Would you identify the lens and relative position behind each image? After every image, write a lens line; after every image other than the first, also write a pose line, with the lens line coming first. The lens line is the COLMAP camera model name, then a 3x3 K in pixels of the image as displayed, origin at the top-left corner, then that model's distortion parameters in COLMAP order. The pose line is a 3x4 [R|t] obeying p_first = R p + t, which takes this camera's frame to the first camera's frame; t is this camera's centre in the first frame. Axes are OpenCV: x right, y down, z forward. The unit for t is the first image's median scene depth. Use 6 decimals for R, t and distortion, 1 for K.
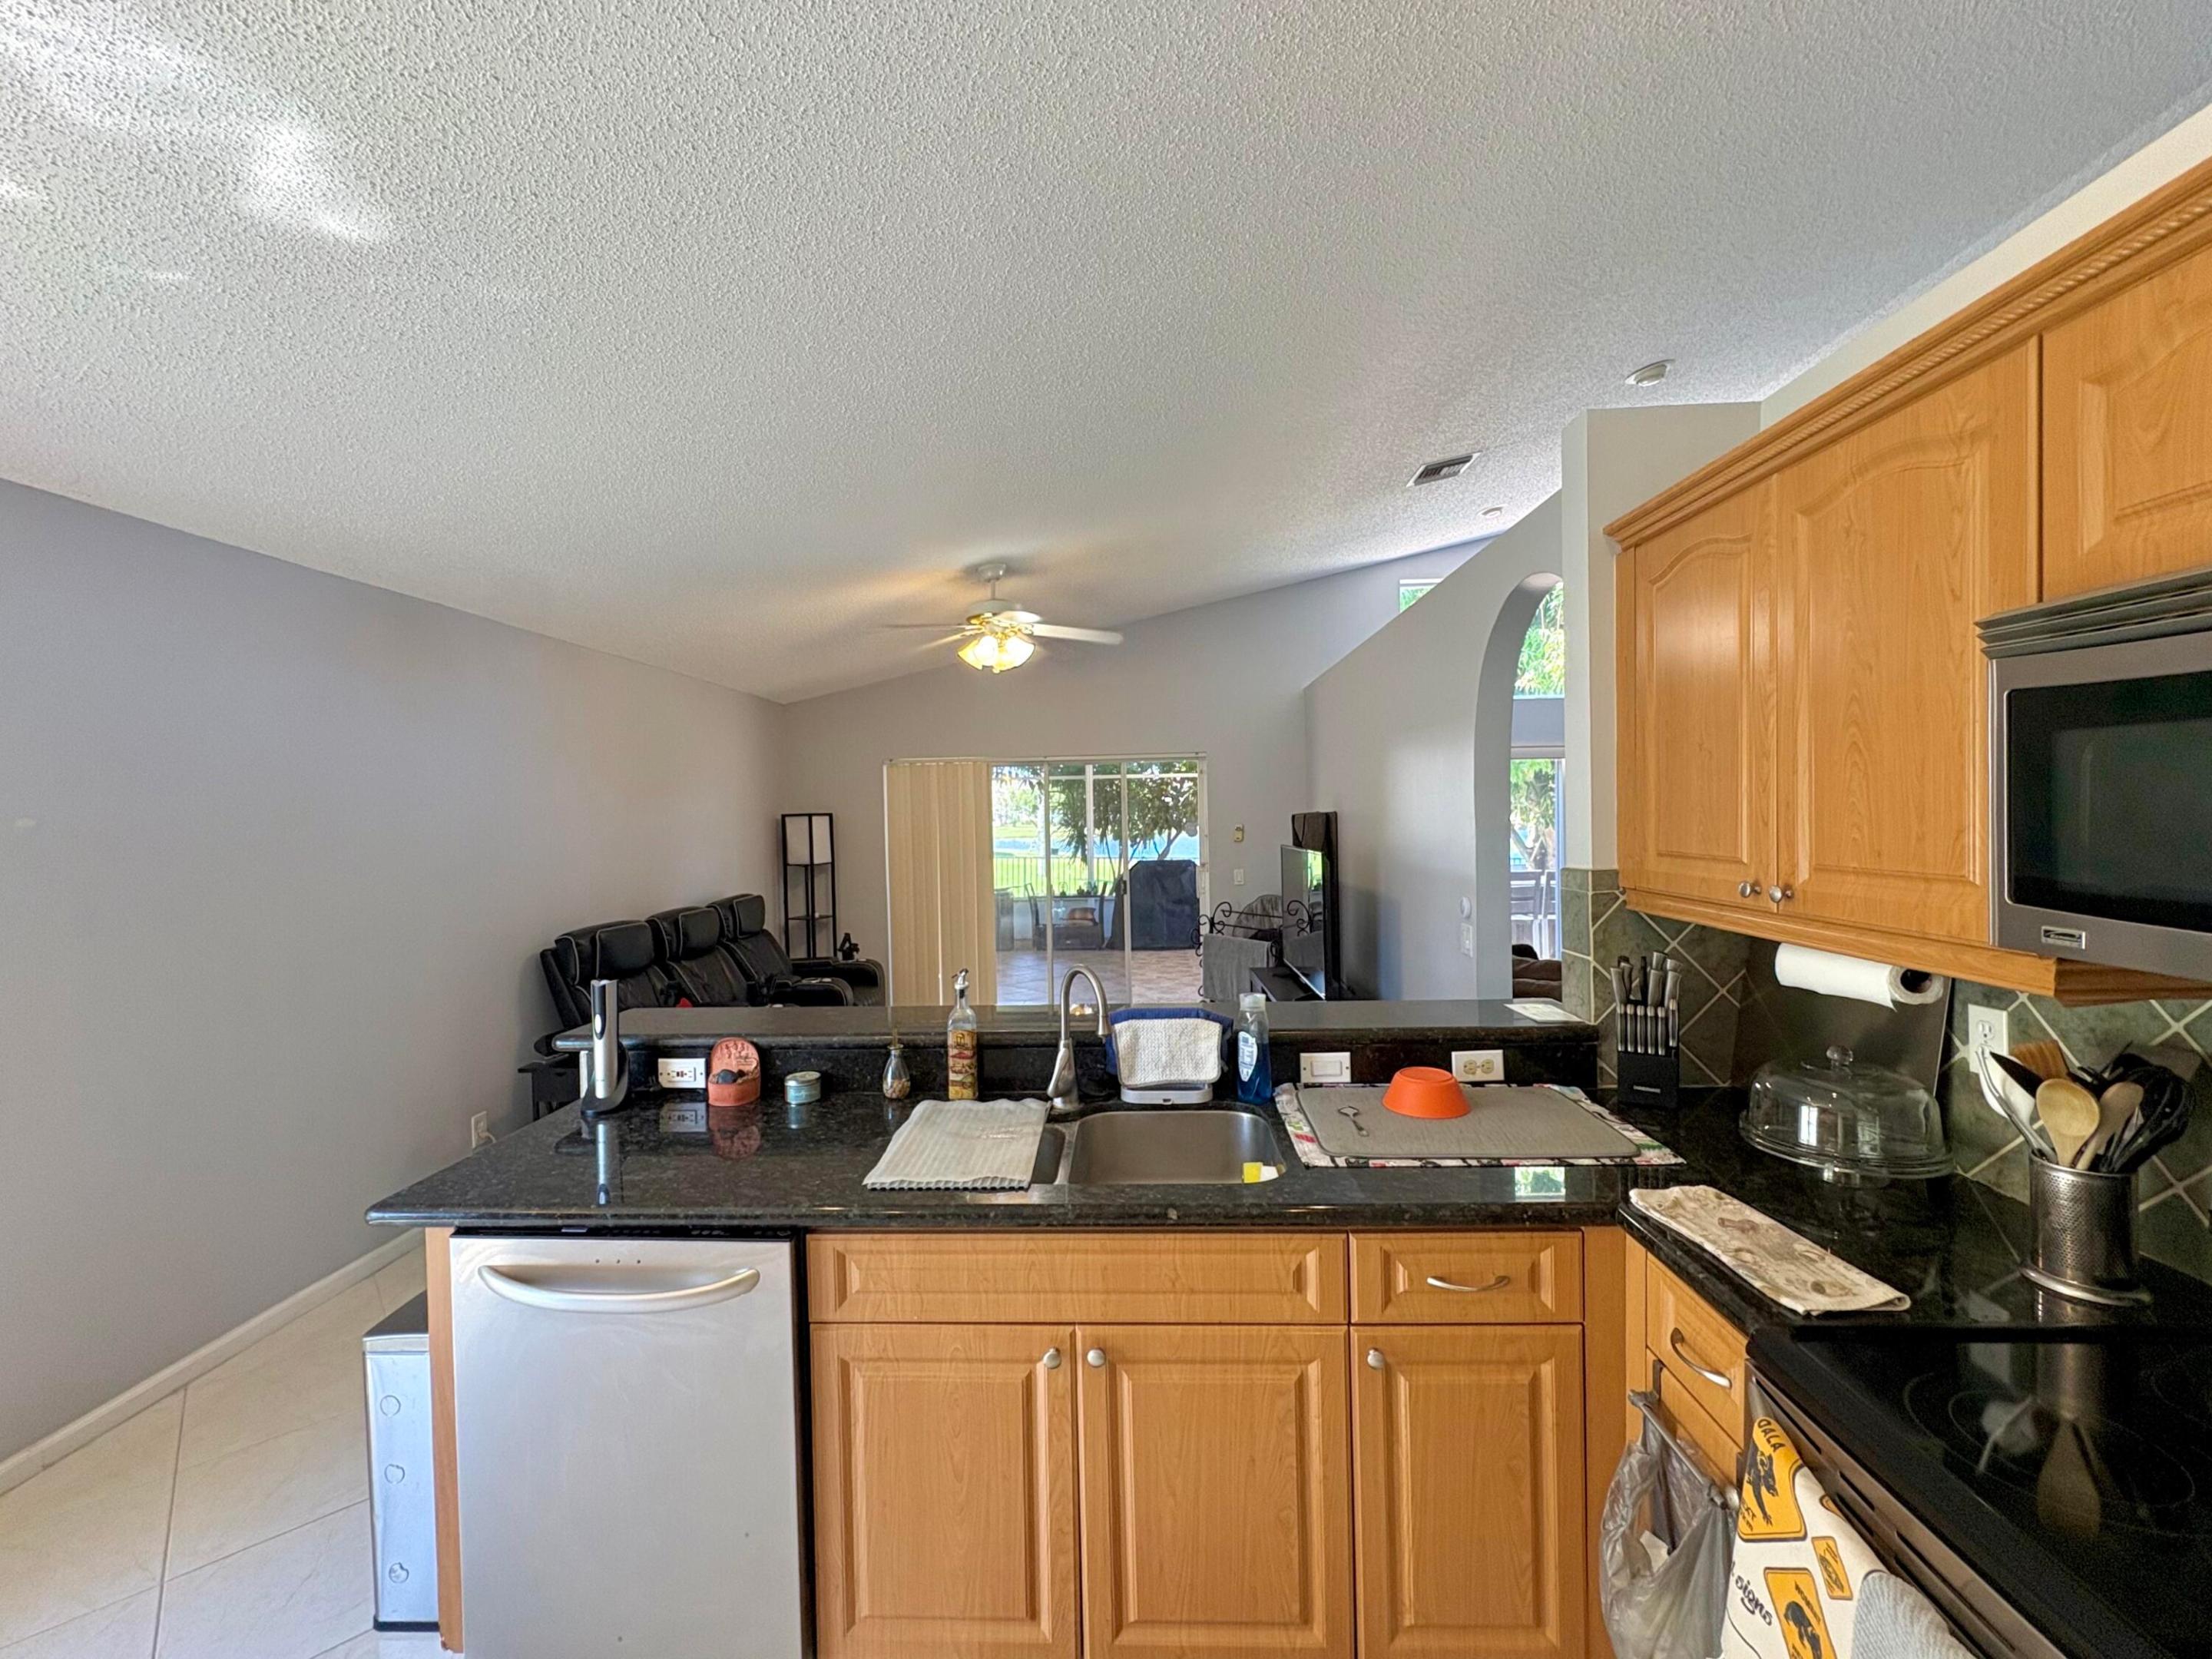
lens RADIAL K [[928.1, 0, 1102.7], [0, 928.1, 829.2], [0, 0, 1]] dist [0.000488, -0.000167]
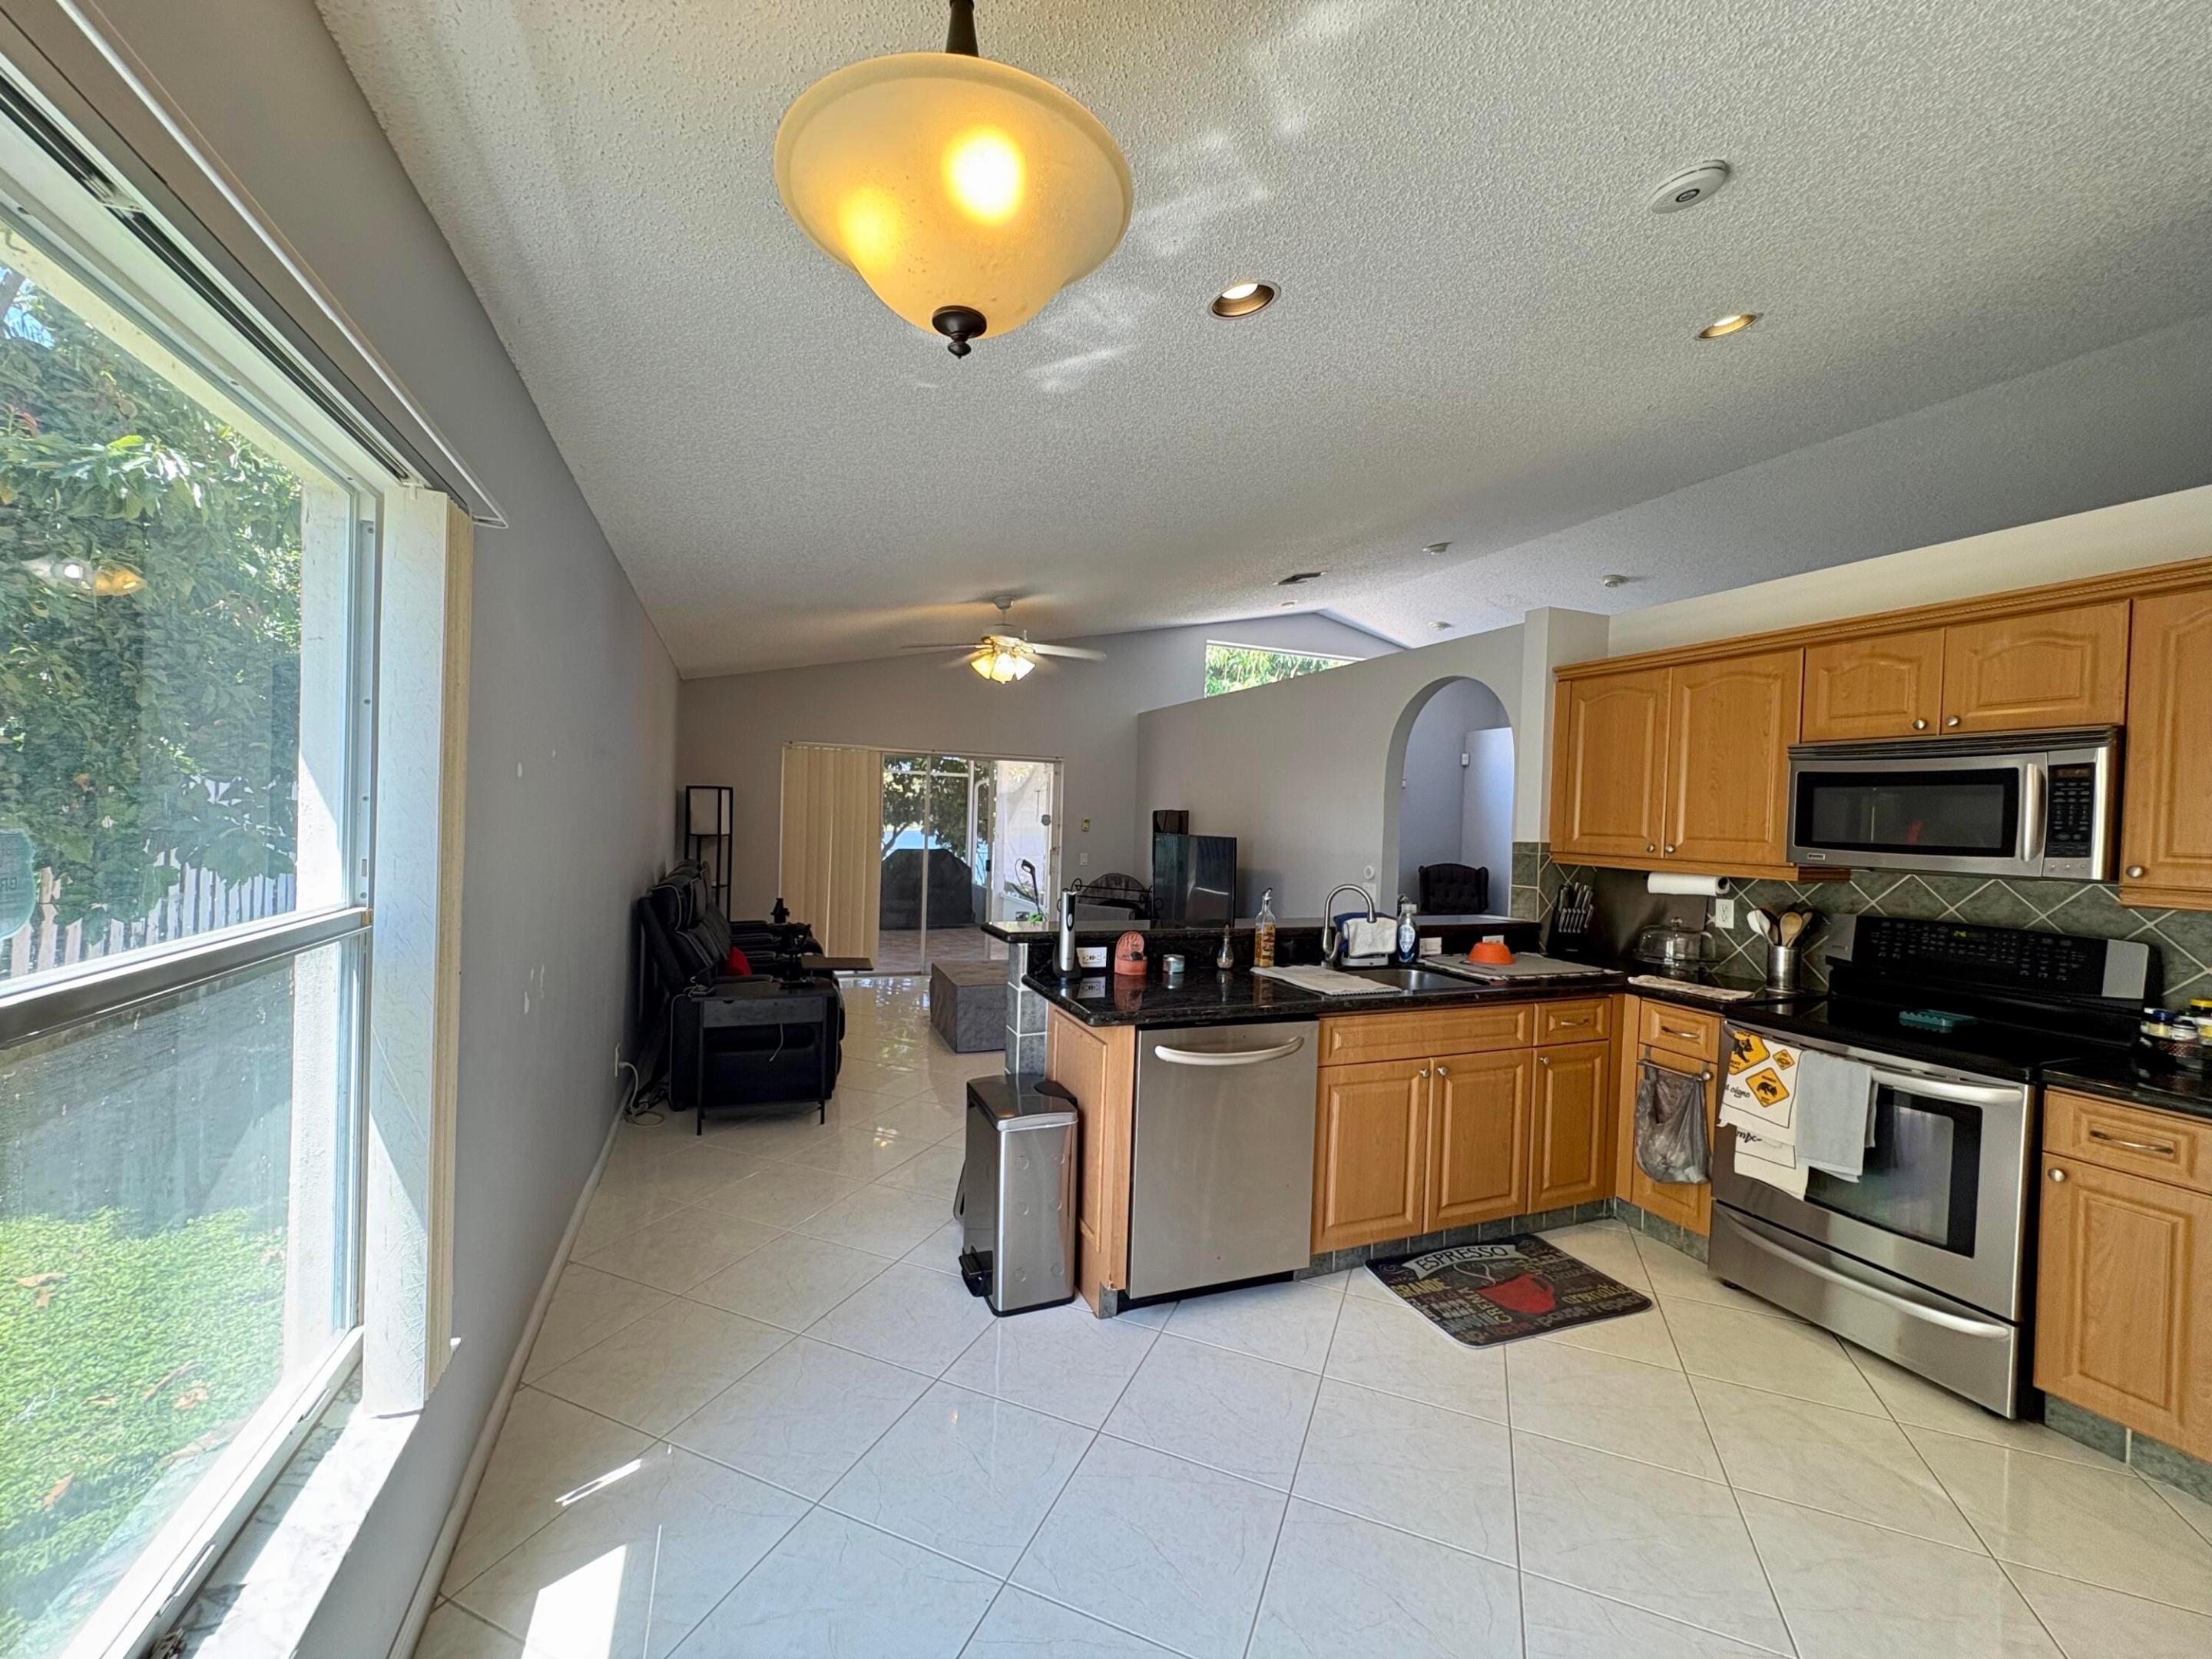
lens RADIAL K [[883.3, 0, 1101.5], [0, 883.3, 828.4], [0, 0, 1]] dist [-0.000433, 0.000033]
pose [[0.907251, 0.044549, 0.418223, -1.037244], [-0.043111, 0.998987, -0.012891, 0.075328], [-0.418373, -0.006335, 0.908253, -0.283916]]
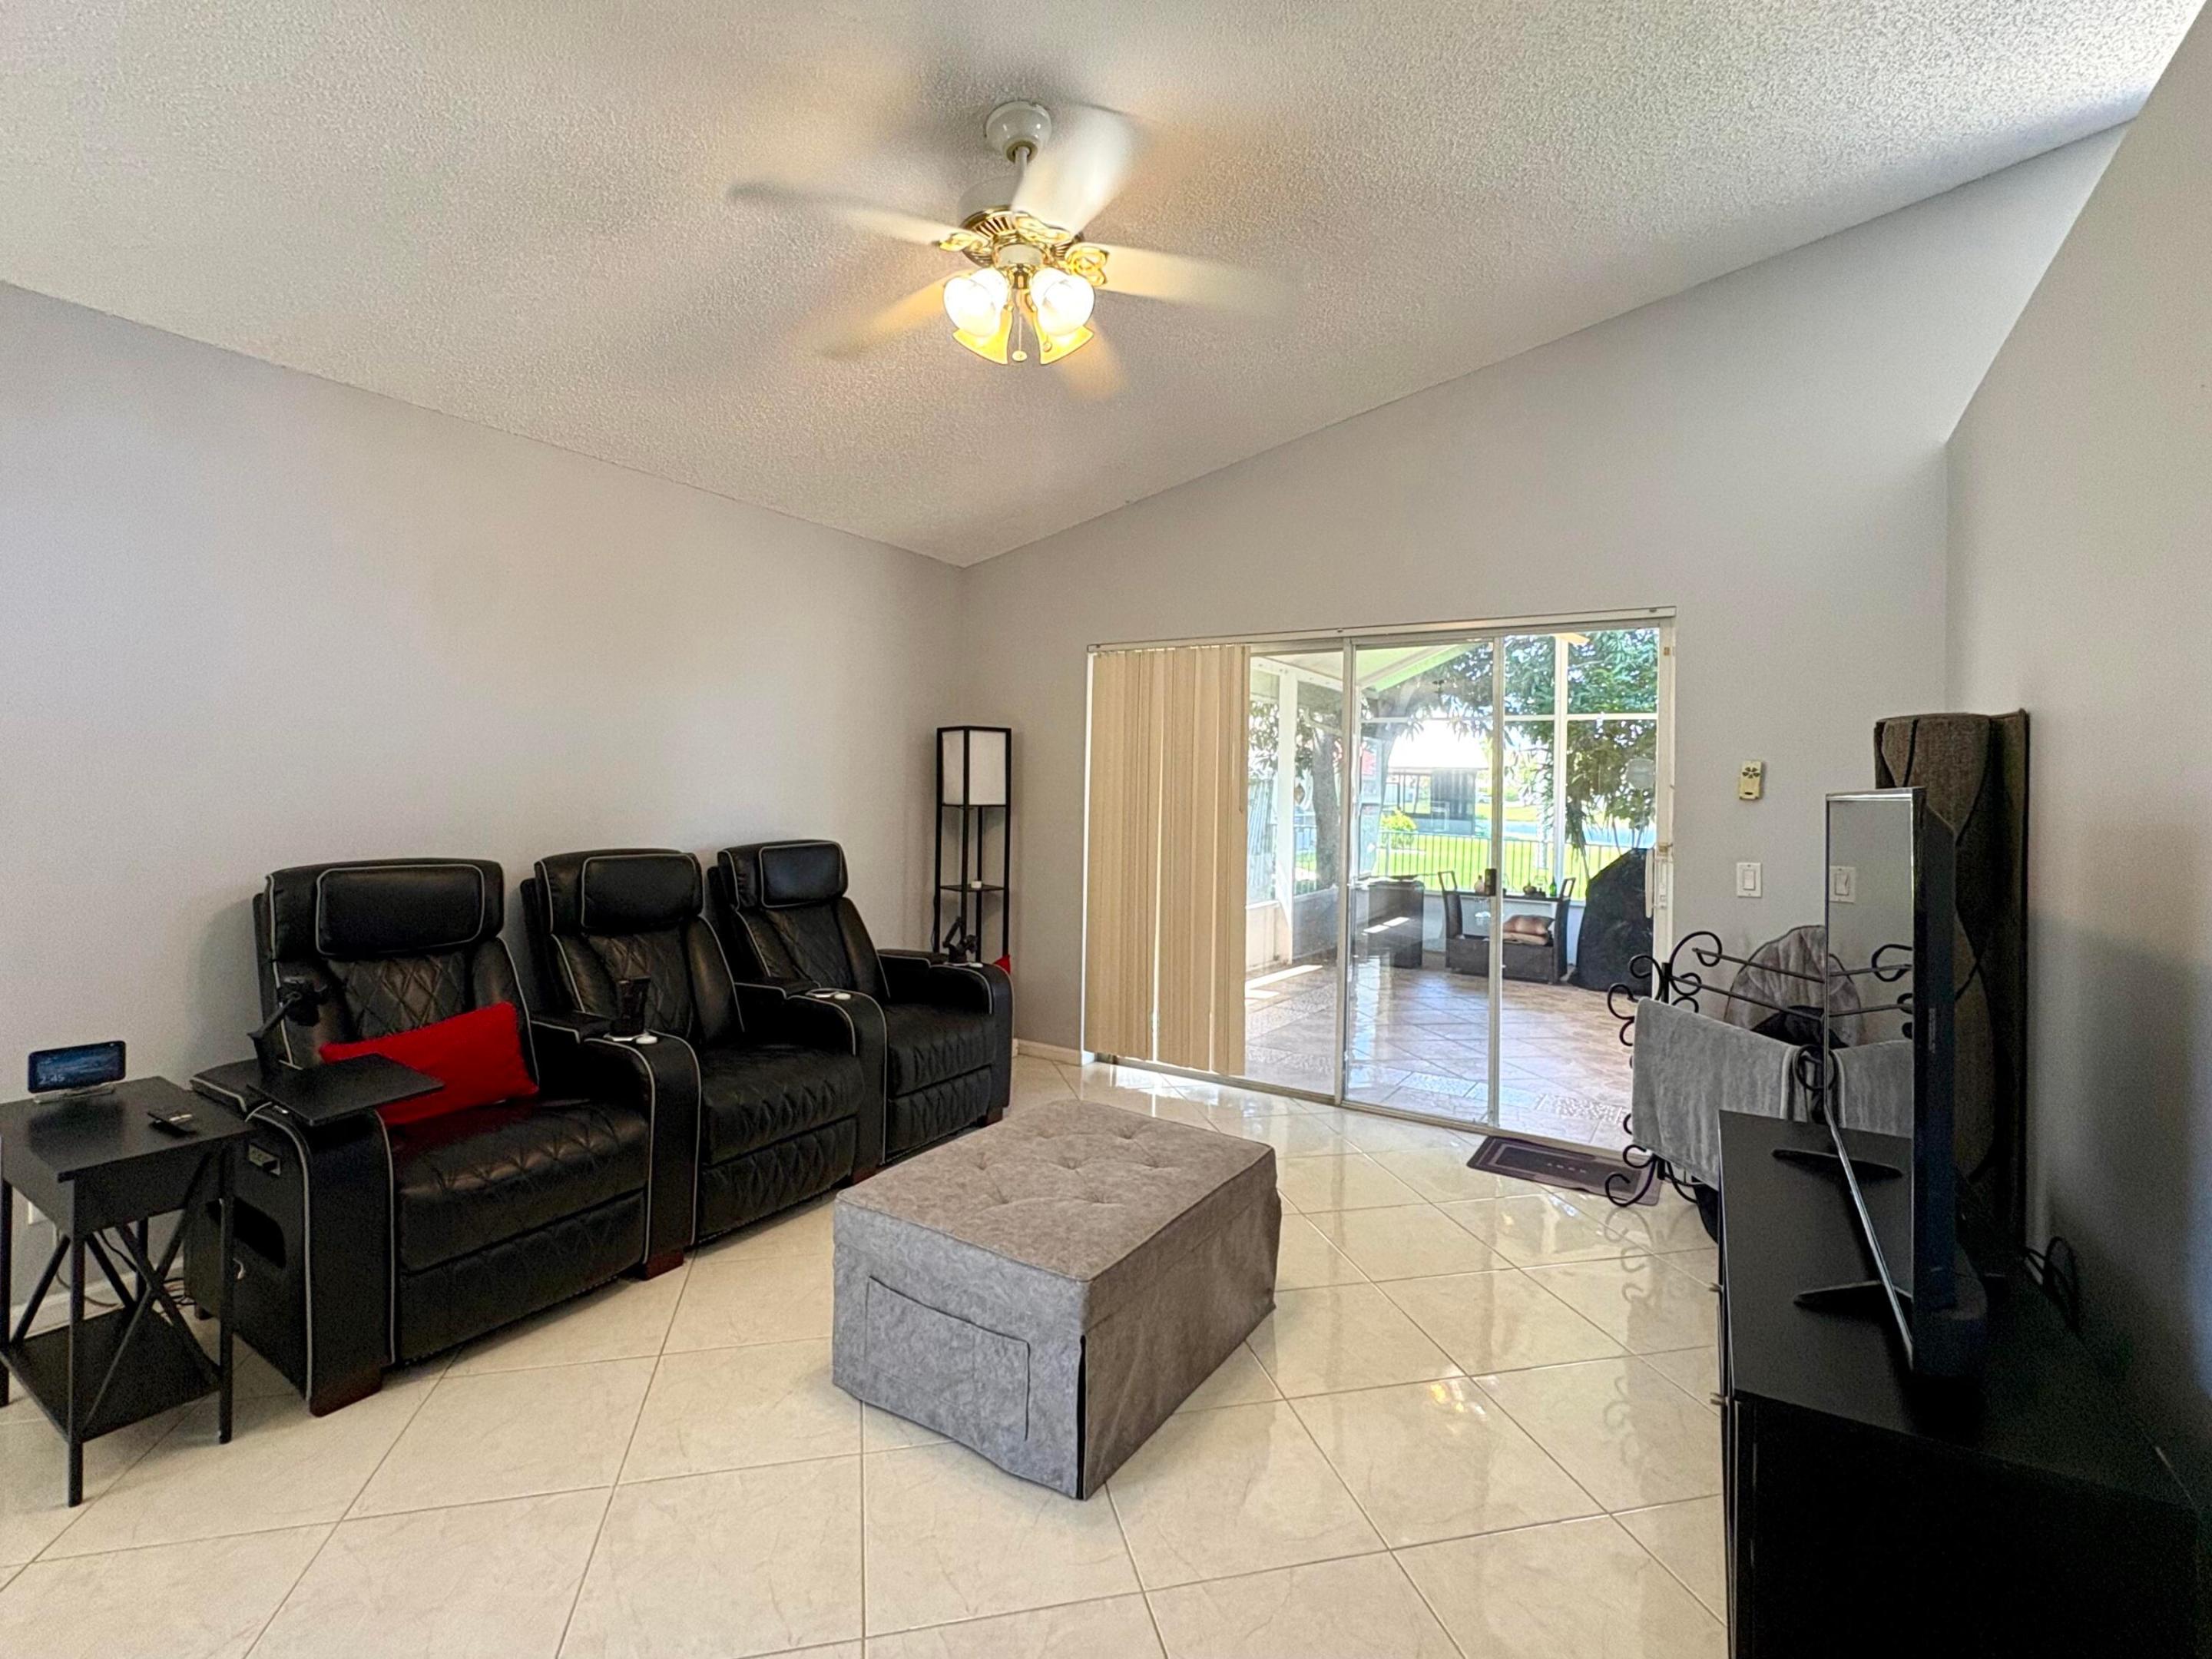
lens RADIAL K [[1015.0, 0, 1132.7], [0, 1015.0, 790.5], [0, 0, 1]] dist [-0.005270, -0.000487]
pose [[0.881082, 0.039247, -0.471332, 0.356006], [-0.046852, 0.998892, -0.004406, 0.077200], [0.470637, 0.025965, 0.881945, 1.340104]]
